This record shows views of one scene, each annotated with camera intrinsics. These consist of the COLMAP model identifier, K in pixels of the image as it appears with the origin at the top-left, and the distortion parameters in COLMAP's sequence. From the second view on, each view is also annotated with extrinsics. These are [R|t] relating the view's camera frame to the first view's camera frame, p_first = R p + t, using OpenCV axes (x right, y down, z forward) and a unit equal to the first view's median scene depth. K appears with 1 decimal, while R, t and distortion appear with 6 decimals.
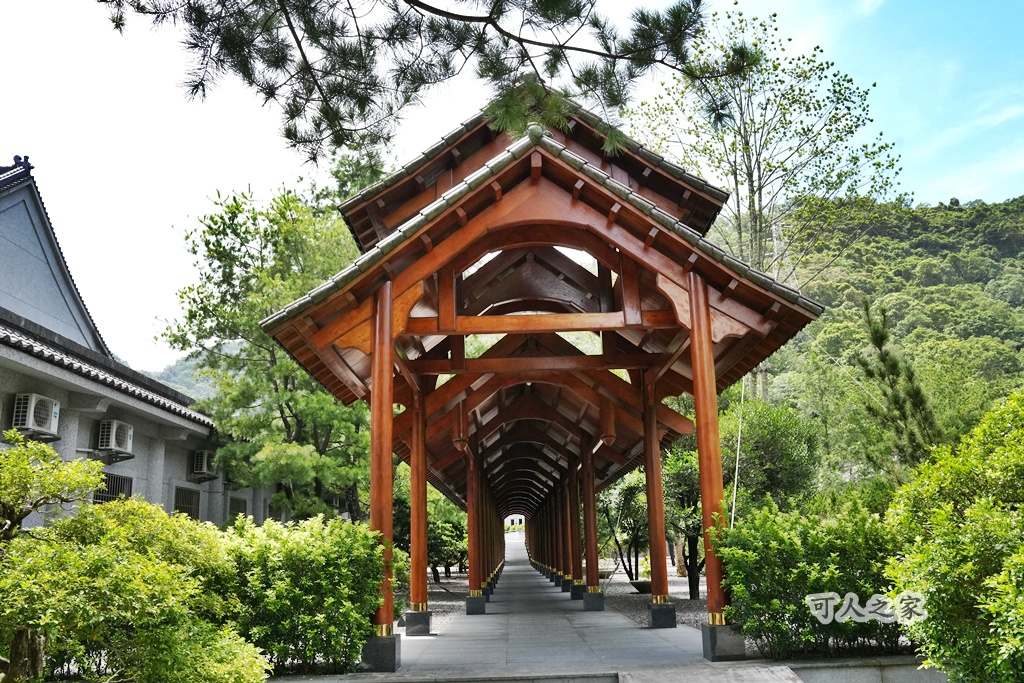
lens RADIAL K [[854.3, 0, 509.6], [0, 854.3, 343.0], [0, 0, 1]] dist [-0.084102, -0.007328]
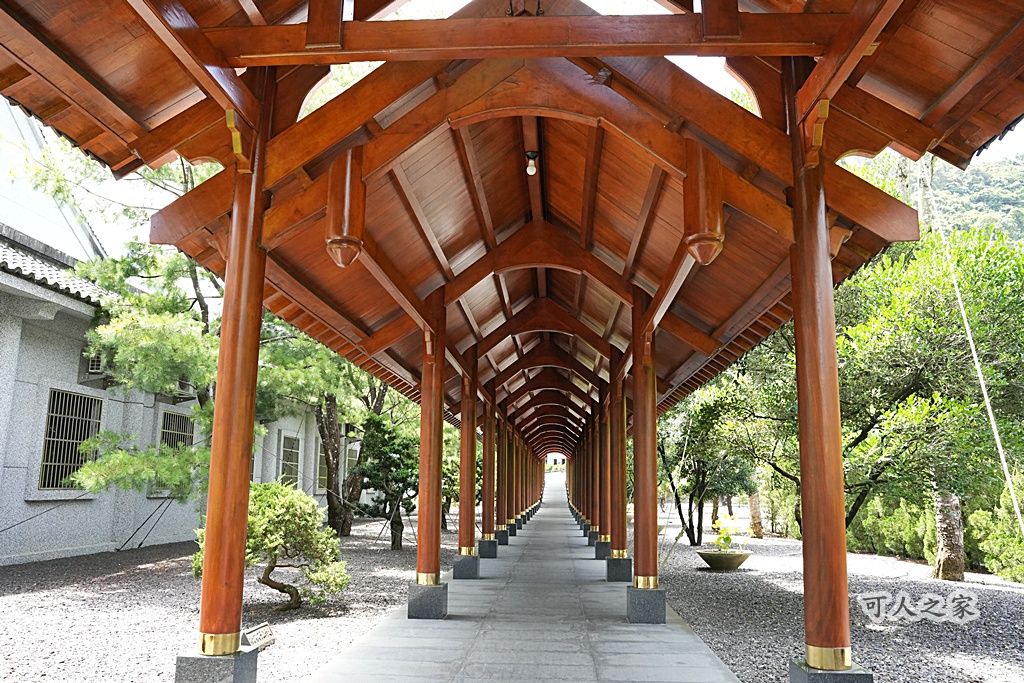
lens RADIAL K [[792.9, 0, 511.2], [0, 792.9, 342.9], [0, 0, 1]] dist [-0.063966, 0.006886]
pose [[0.997539, 0.028464, -0.064084, 0.025644], [-0.024689, 0.997956, 0.058946, 0.071311], [0.065630, -0.057219, 0.996202, 0.320150]]
